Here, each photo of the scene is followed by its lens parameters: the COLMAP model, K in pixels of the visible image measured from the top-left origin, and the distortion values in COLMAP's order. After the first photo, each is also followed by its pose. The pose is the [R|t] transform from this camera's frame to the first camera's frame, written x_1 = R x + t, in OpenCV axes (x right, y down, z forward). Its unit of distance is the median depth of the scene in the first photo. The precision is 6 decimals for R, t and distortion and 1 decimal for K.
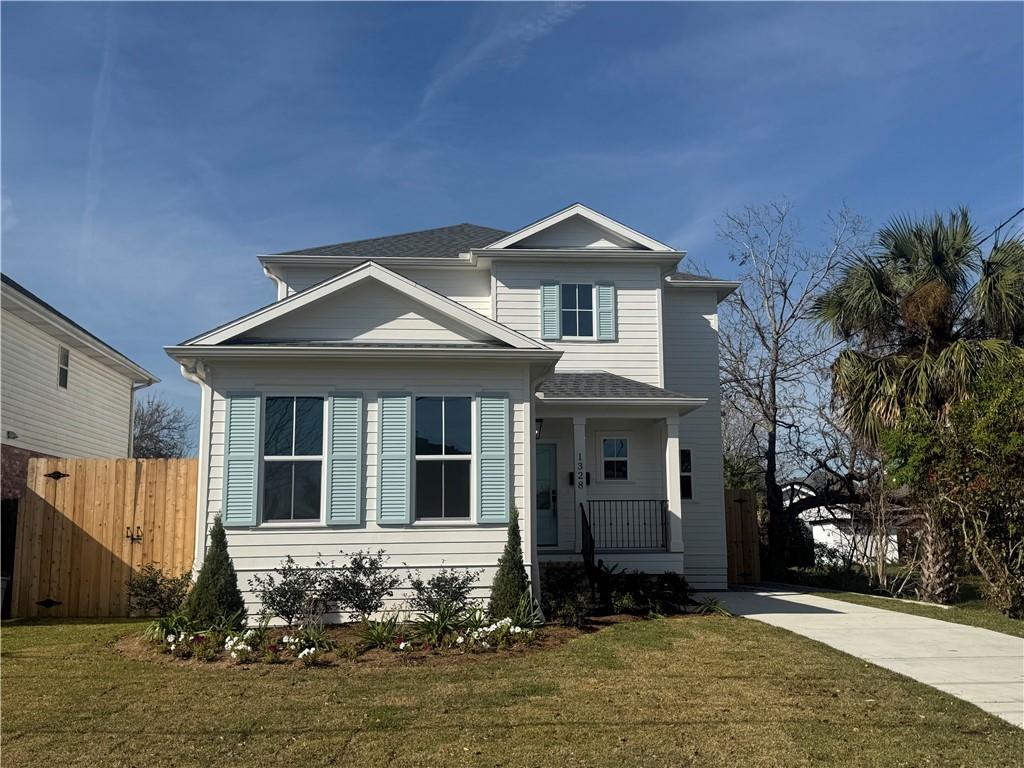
lens RADIAL K [[1077.4, 0, 512.0], [0, 1077.4, 384.0], [0, 0, 1]] dist [0.002676, 0.000612]
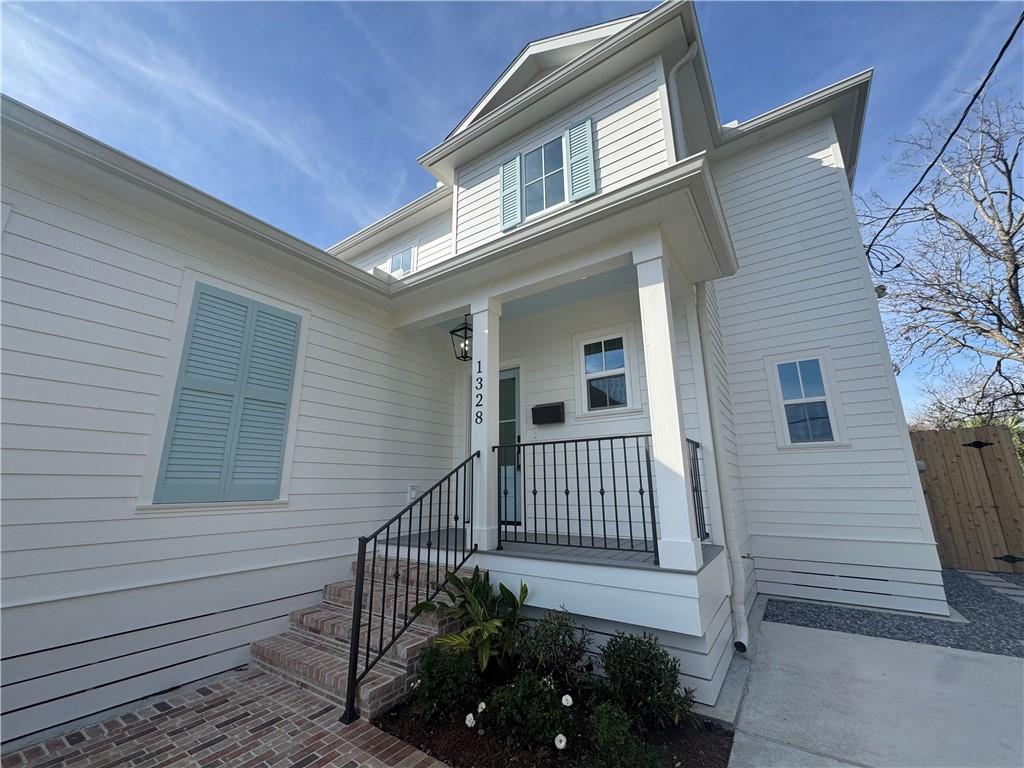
lens RADIAL K [[412.1, 0, 512.0], [0, 412.1, 384.0], [0, 0, 1]] dist [-0.002411, -0.000312]
pose [[0.777779, -0.148738, -0.610685, 0.187406], [0.084897, 0.987554, -0.132402, 0.097651], [0.622777, 0.051134, 0.780726, 0.784183]]
